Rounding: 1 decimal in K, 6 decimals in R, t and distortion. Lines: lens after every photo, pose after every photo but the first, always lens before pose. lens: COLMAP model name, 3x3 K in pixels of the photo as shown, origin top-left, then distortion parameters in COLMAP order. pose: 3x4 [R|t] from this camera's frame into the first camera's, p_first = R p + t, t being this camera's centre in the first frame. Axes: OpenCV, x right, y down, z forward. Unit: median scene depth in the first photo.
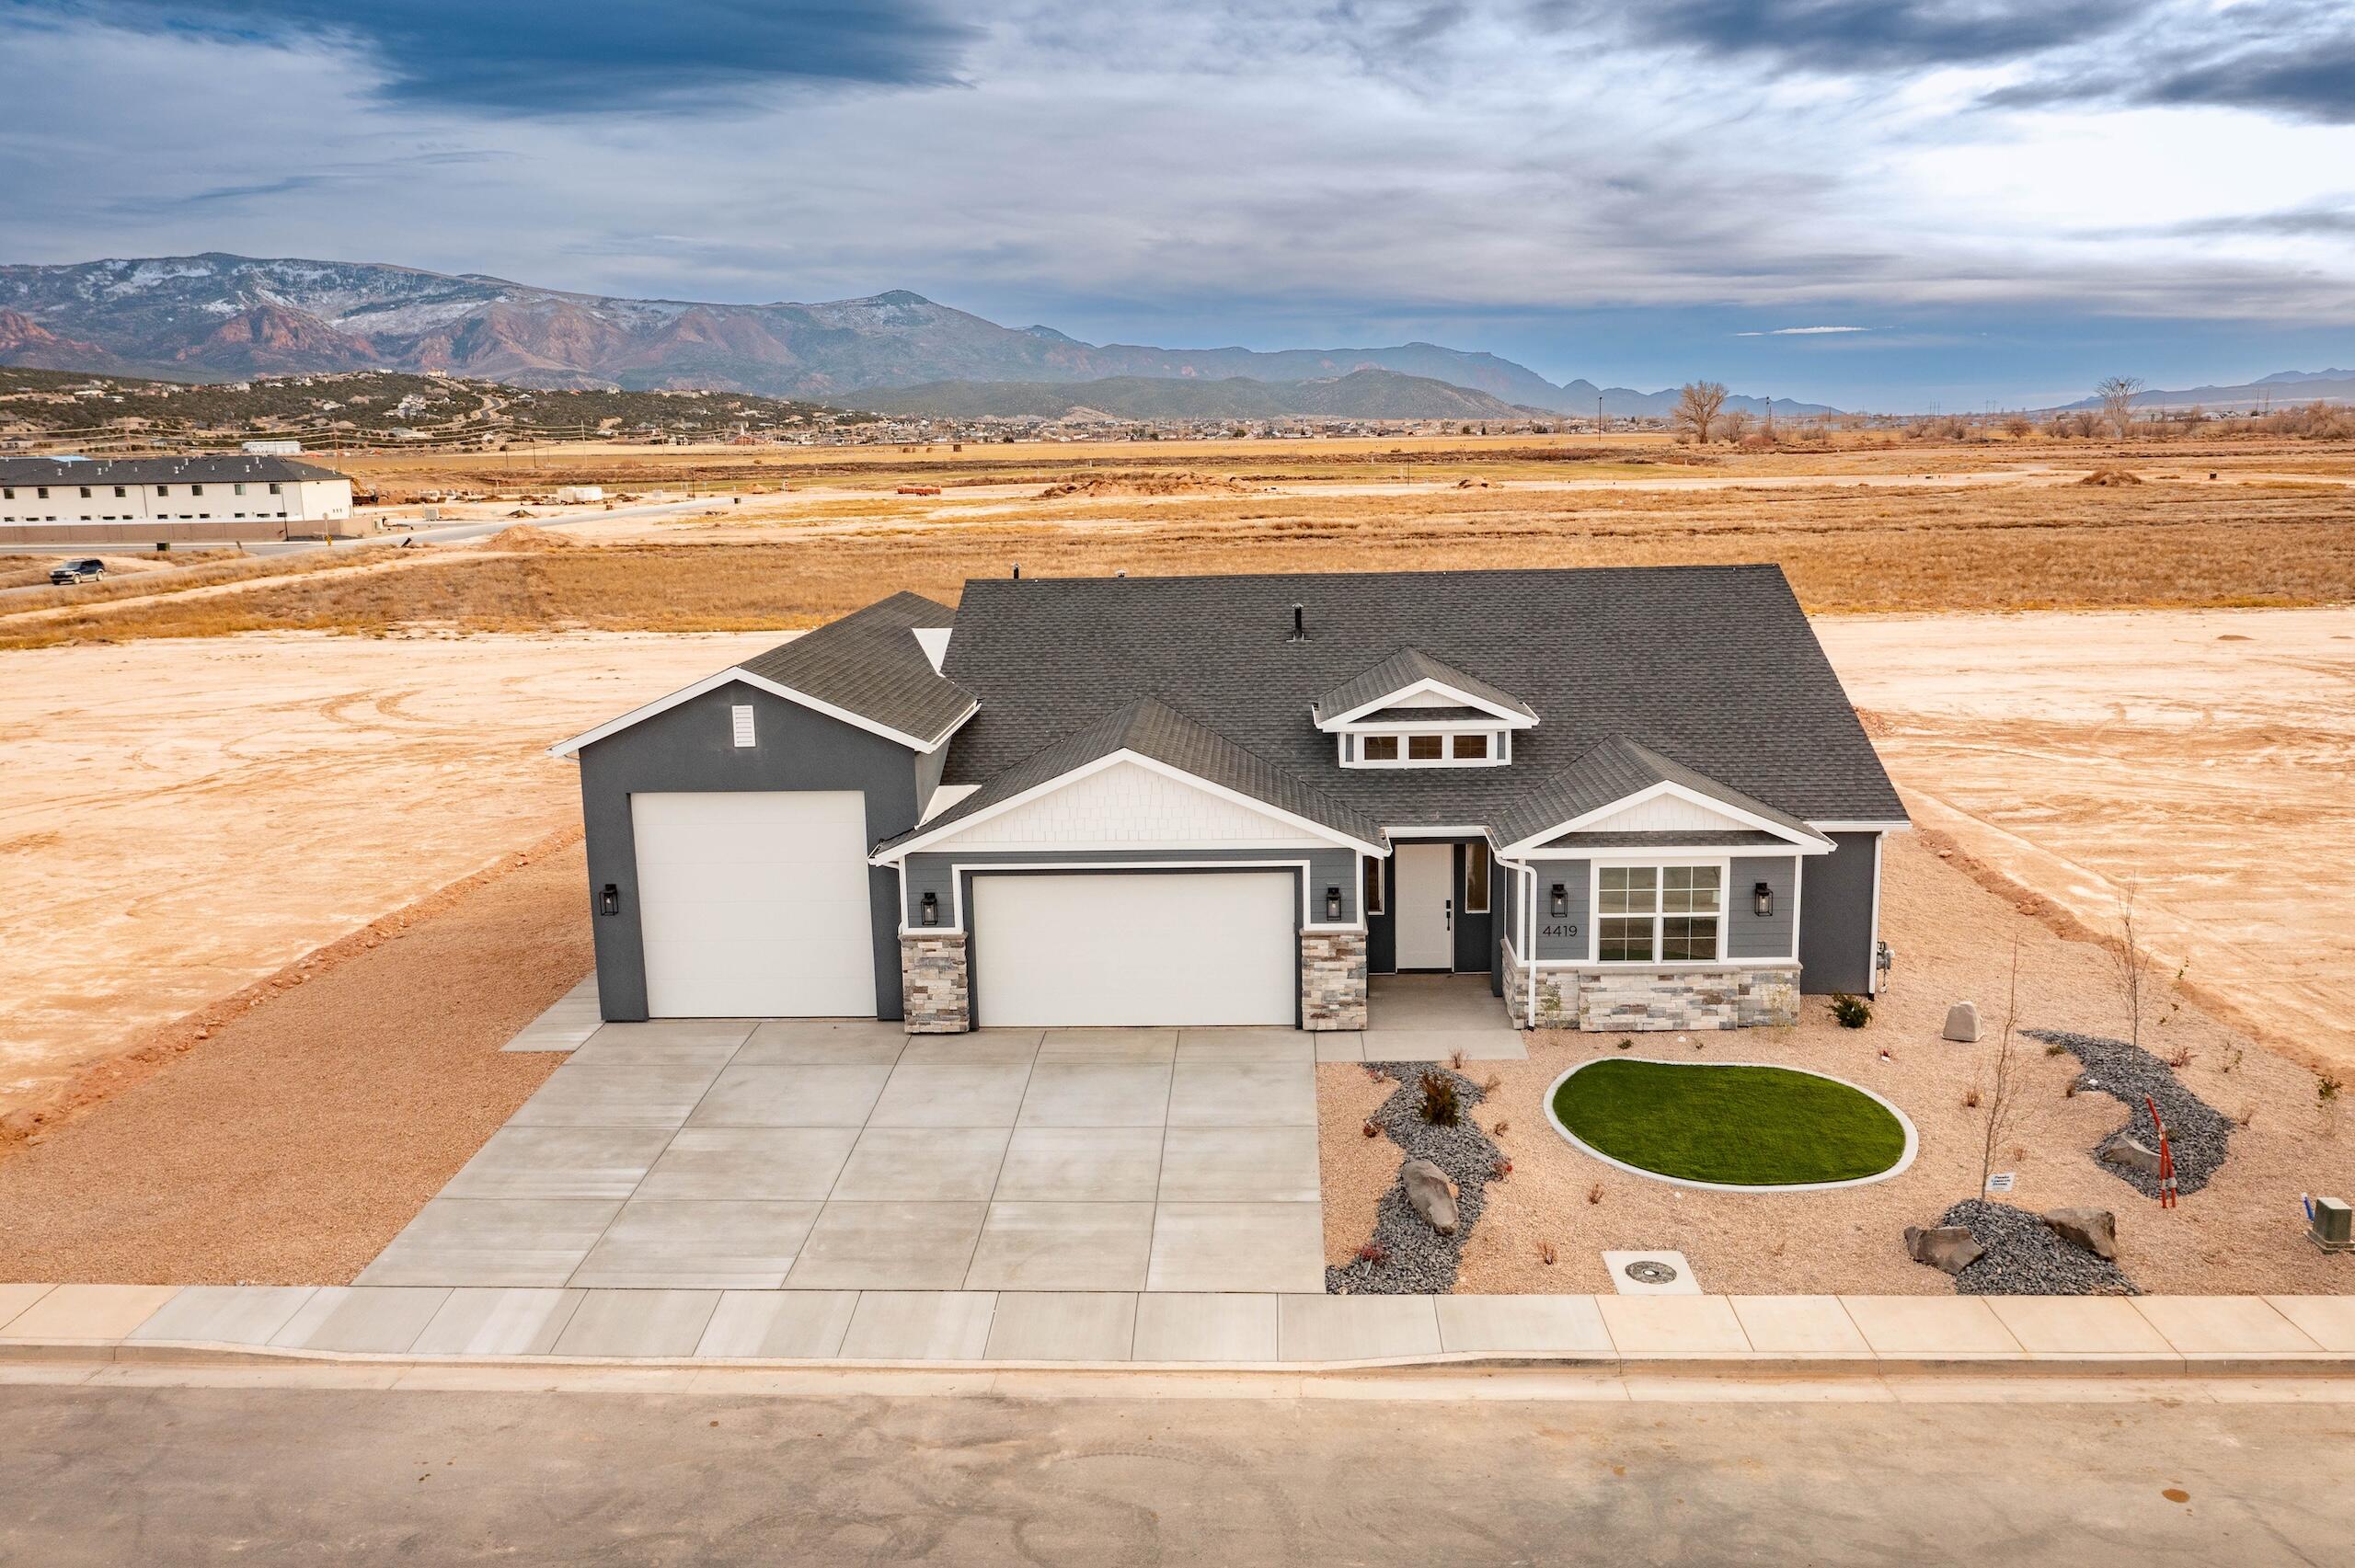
lens RADIAL K [[1849.3, 0, 1188.2], [0, 1849.3, 791.5], [0, 0, 1]] dist [-0.007470, 0.003891]
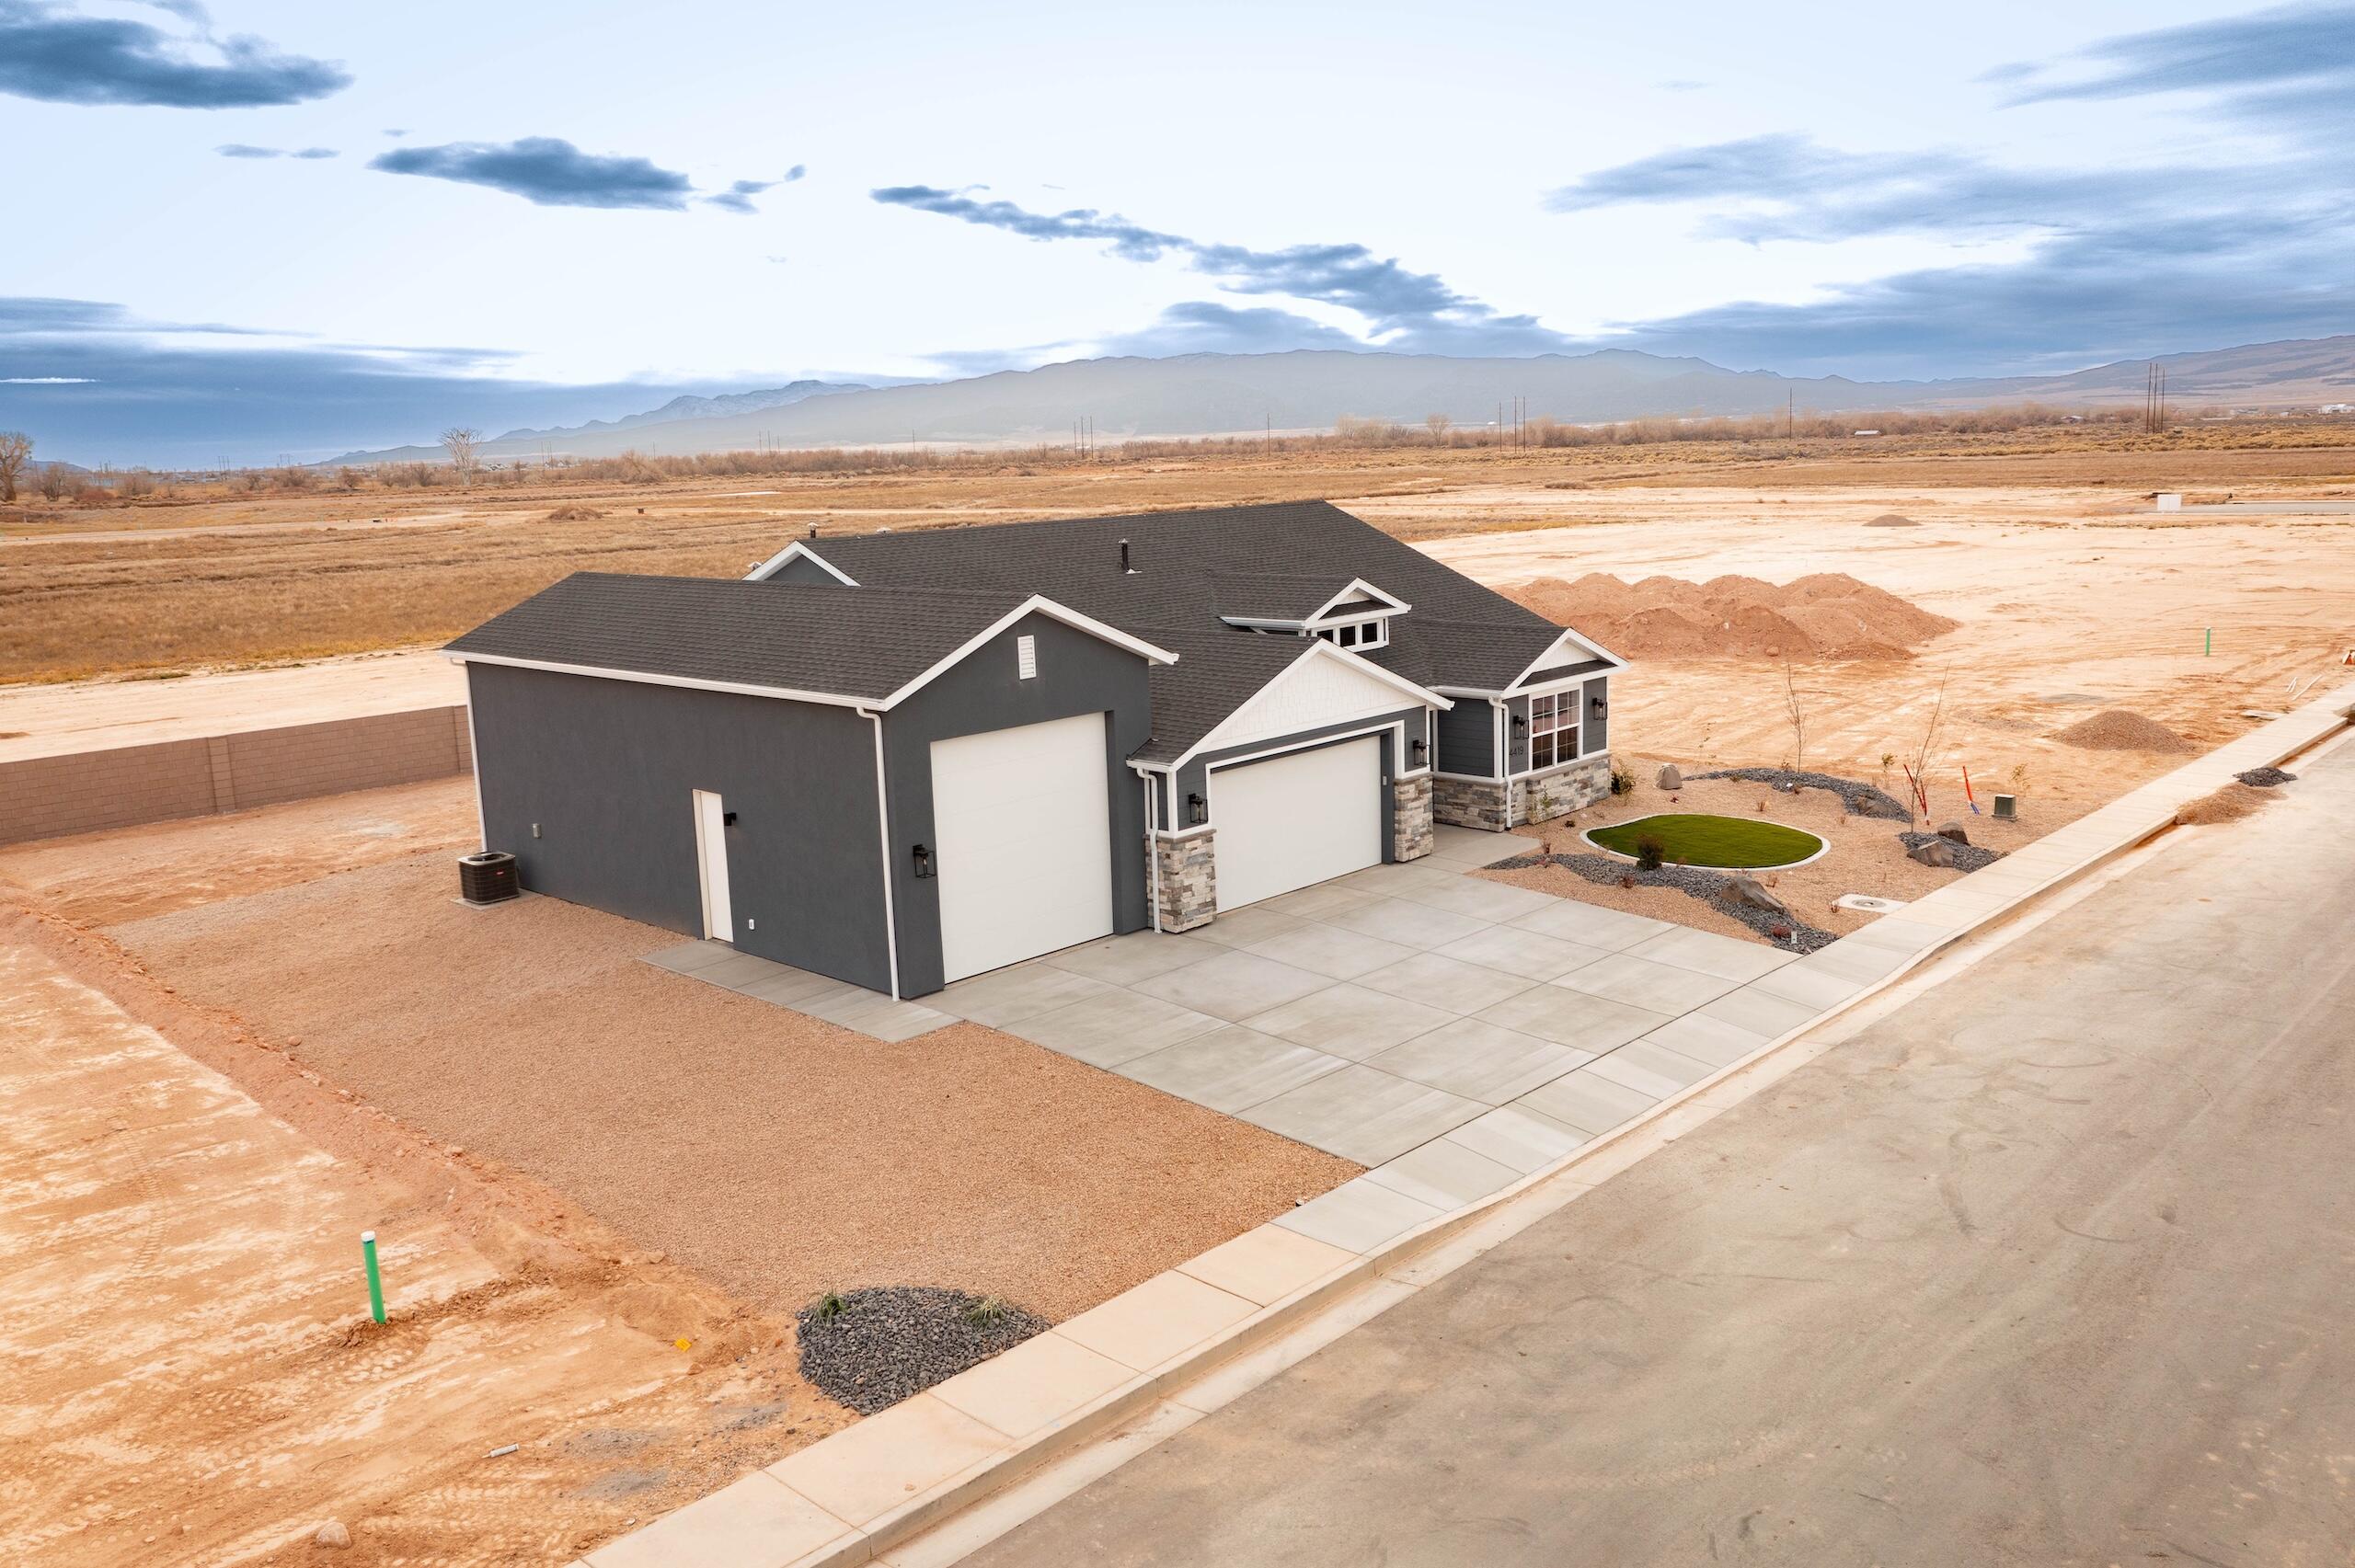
lens RADIAL K [[1849.3, 0, 1208.5], [0, 1849.3, 748.2], [0, 0, 1]] dist [-0.007470, 0.003891]
pose [[0.643260, -0.124965, 0.755381, -0.867827], [0.163646, 0.986232, 0.023800, 0.005050], [-0.747955, 0.108306, 0.654854, 0.274897]]
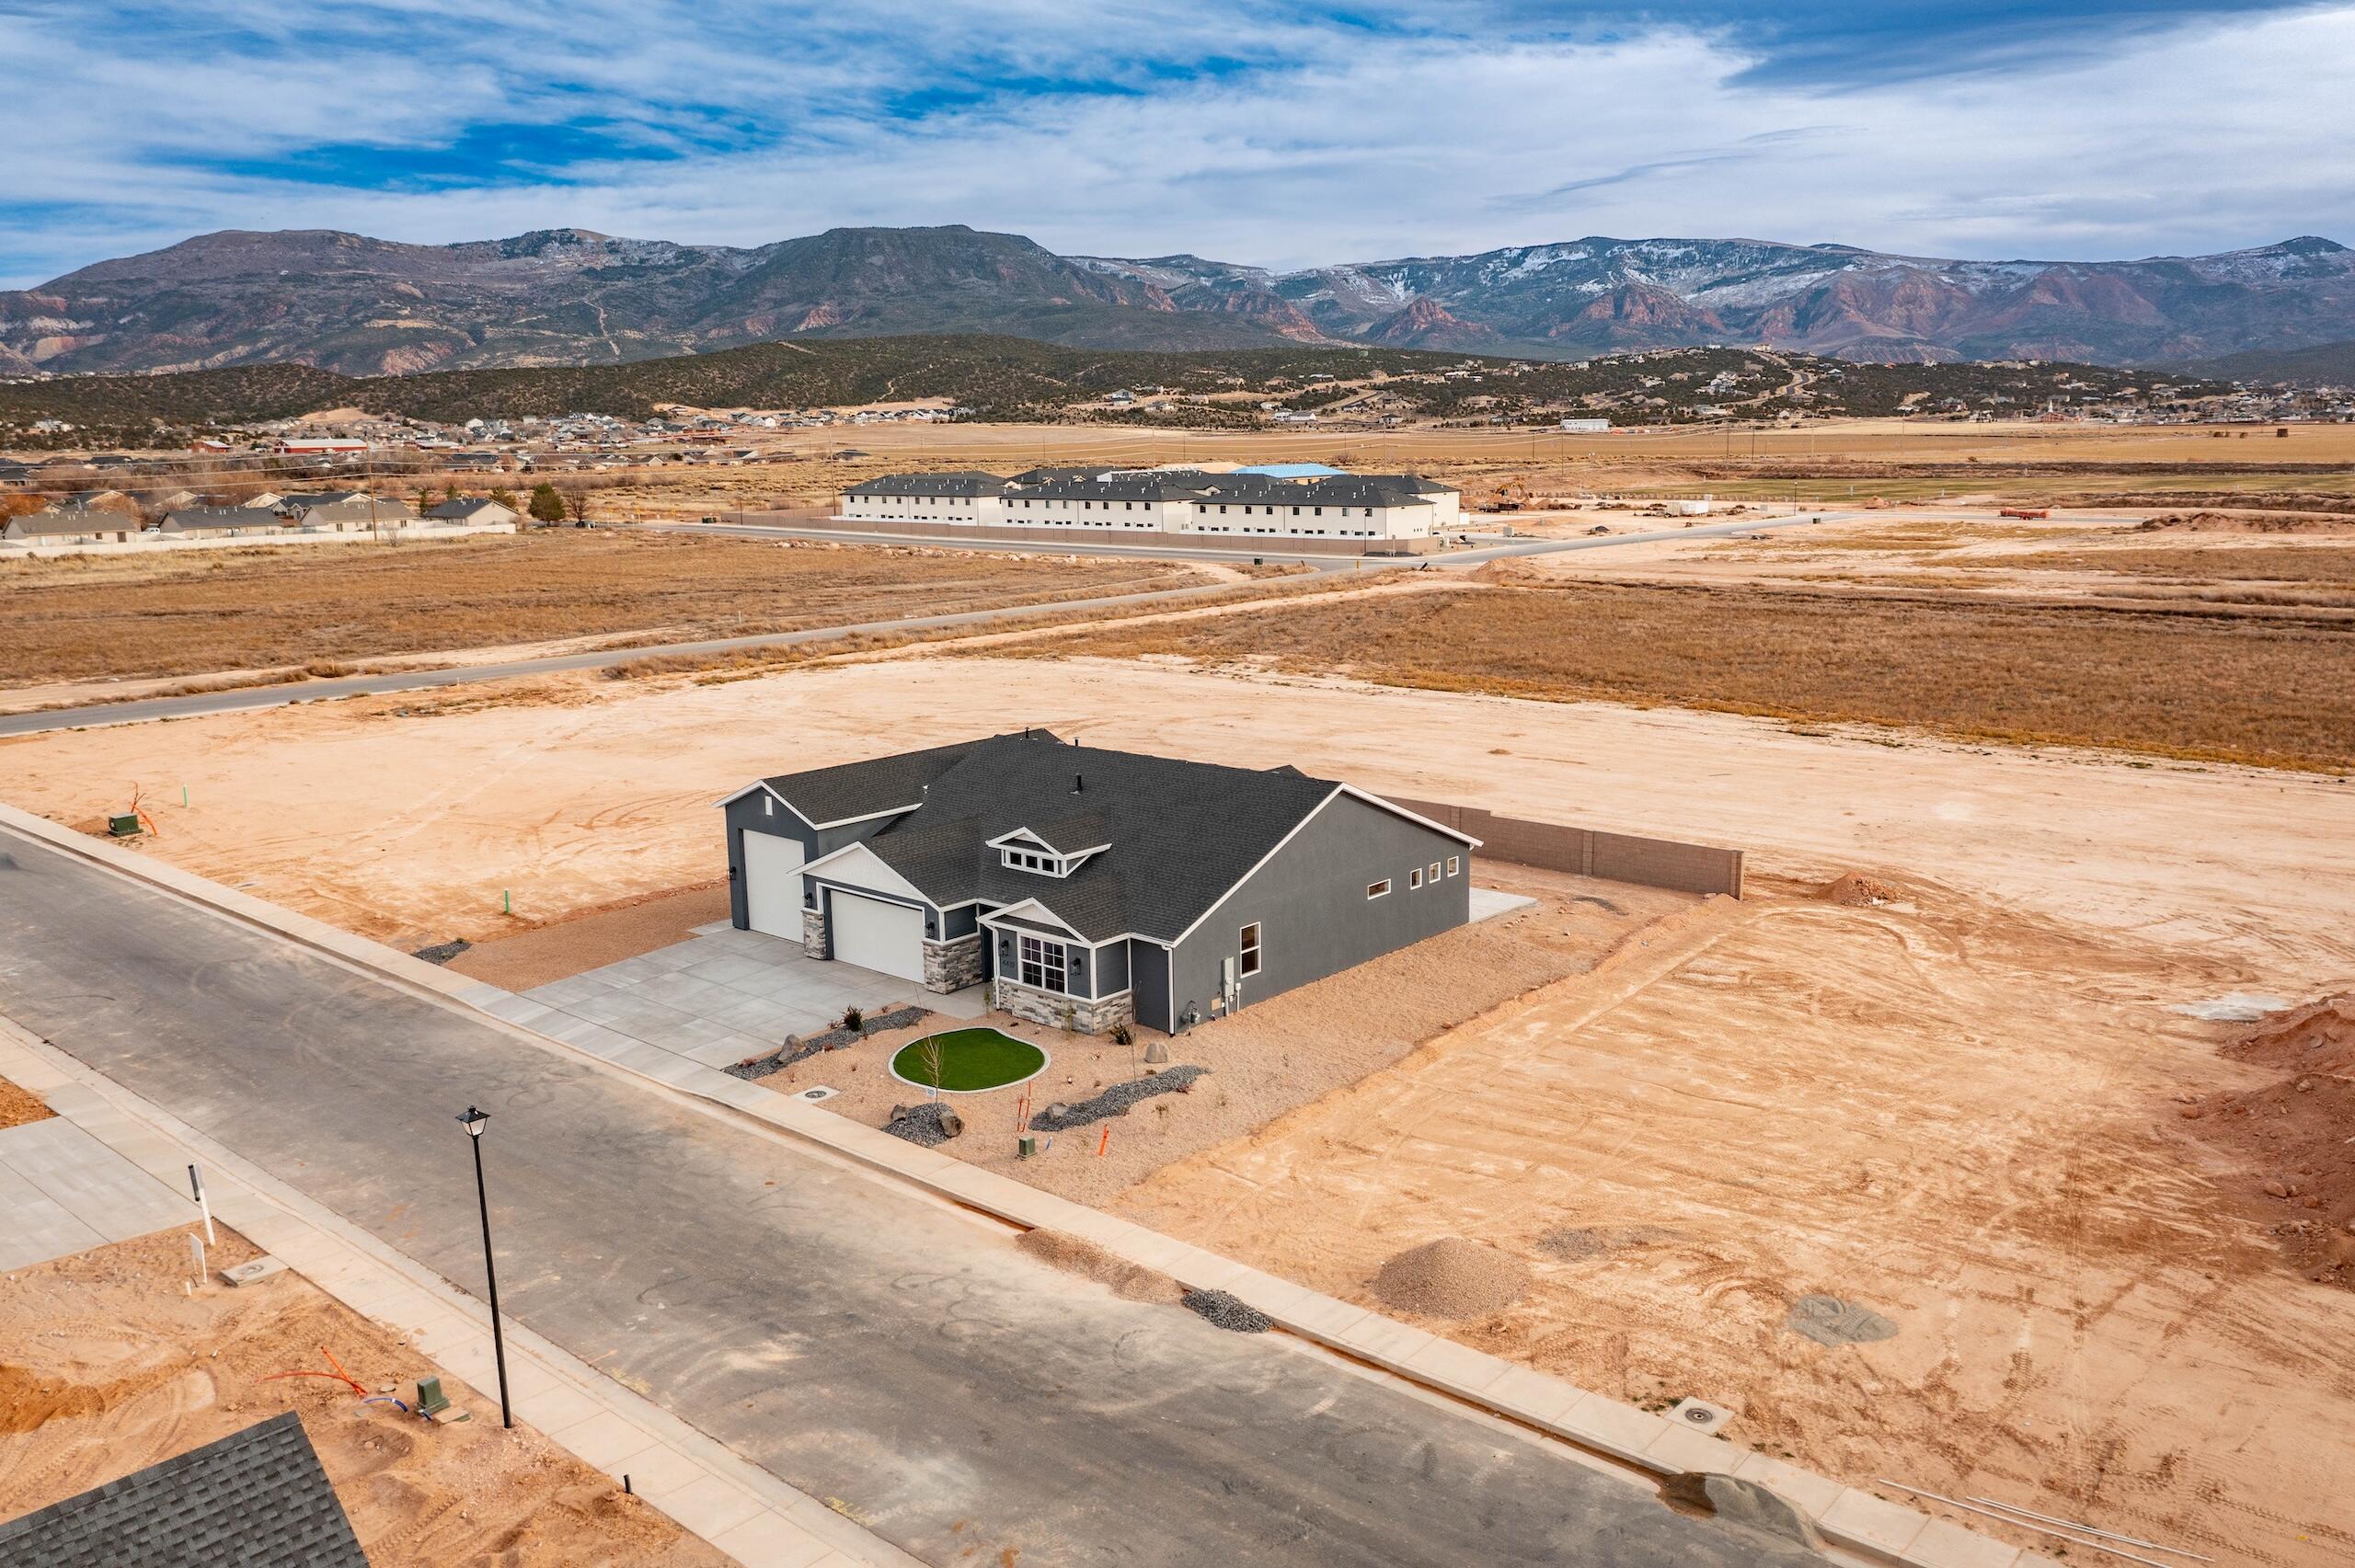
lens RADIAL K [[1849.3, 0, 1180.9], [0, 1849.3, 772.2], [0, 0, 1]] dist [-0.007470, 0.003891]
pose [[0.776123, 0.121459, -0.618773, 1.437949], [-0.117652, 0.991936, 0.047138, -0.227331], [0.619509, 0.036215, 0.784154, -0.424358]]
